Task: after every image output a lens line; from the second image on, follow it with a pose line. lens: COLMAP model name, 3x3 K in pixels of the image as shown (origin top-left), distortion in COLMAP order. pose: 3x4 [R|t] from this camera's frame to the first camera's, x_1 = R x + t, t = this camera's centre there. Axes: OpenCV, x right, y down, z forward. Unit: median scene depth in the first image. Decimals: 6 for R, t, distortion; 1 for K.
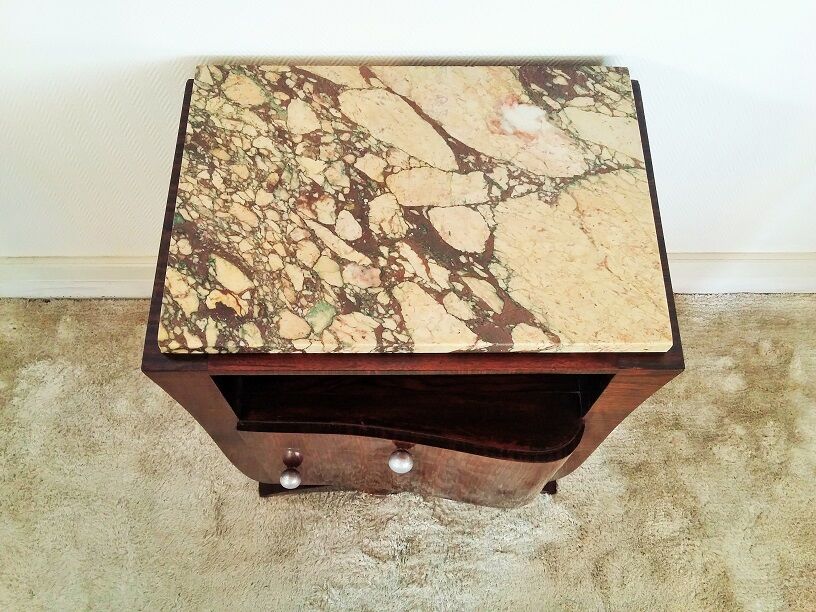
lens RADIAL K [[763.8, 0, 408.0], [0, 763.8, 306.0], [0, 0, 1]] dist [0.105771, -0.226128]
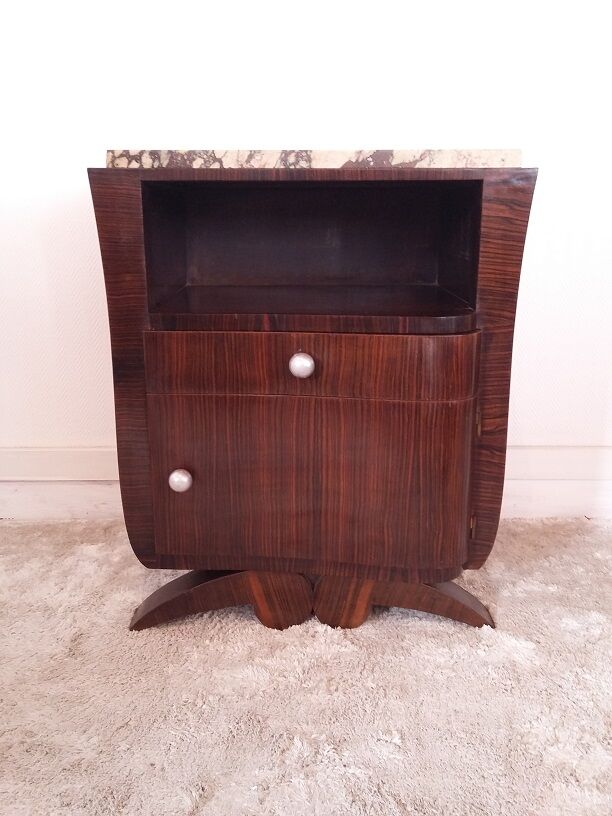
lens RADIAL K [[763.8, 0, 306.0], [0, 763.8, 408.0], [0, 0, 1]] dist [0.105771, -0.226128]
pose [[0.999893, -0.007901, -0.012336, 0.010002], [-0.004533, 0.633868, -0.773428, 1.192050], [0.013930, 0.773401, 0.633764, 0.500394]]
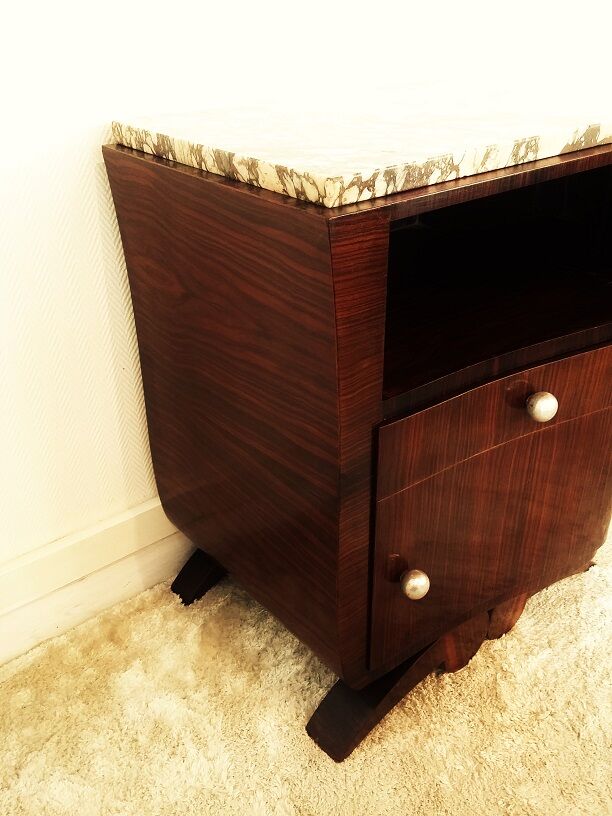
lens RADIAL K [[763.8, 0, 306.0], [0, 763.8, 408.0], [0, 0, 1]] dist [0.105771, -0.226128]
pose [[0.778490, -0.321505, 0.539061, -0.770697], [0.576804, 0.705105, -0.412460, 0.473703], [-0.247487, 0.632029, 0.734363, 0.552245]]
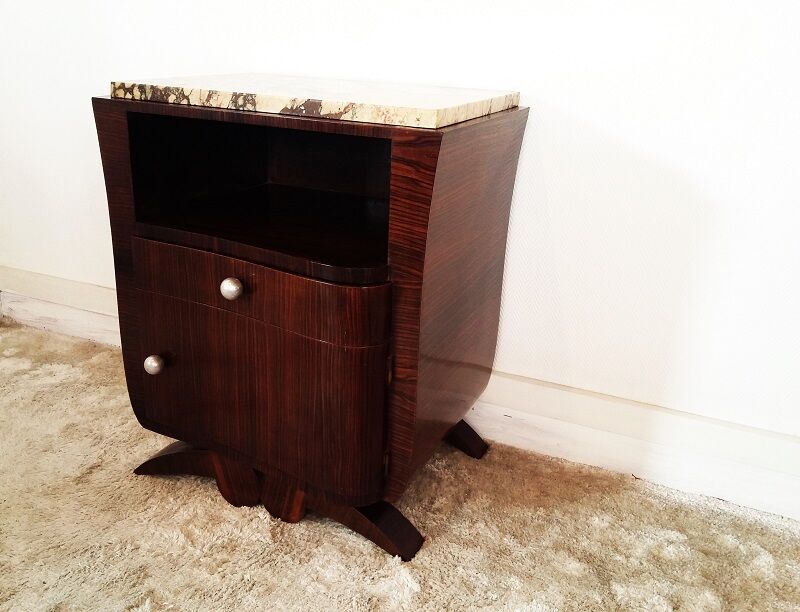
lens RADIAL K [[766.9, 0, 389.6], [0, 766.9, 309.2], [0, 0, 1]] dist [0.126213, -0.282132]
pose [[0.901657, 0.170883, -0.397258, 0.763844], [-0.402538, 0.667360, -0.626572, 0.982988], [0.158043, 0.724865, 0.670517, 0.377855]]
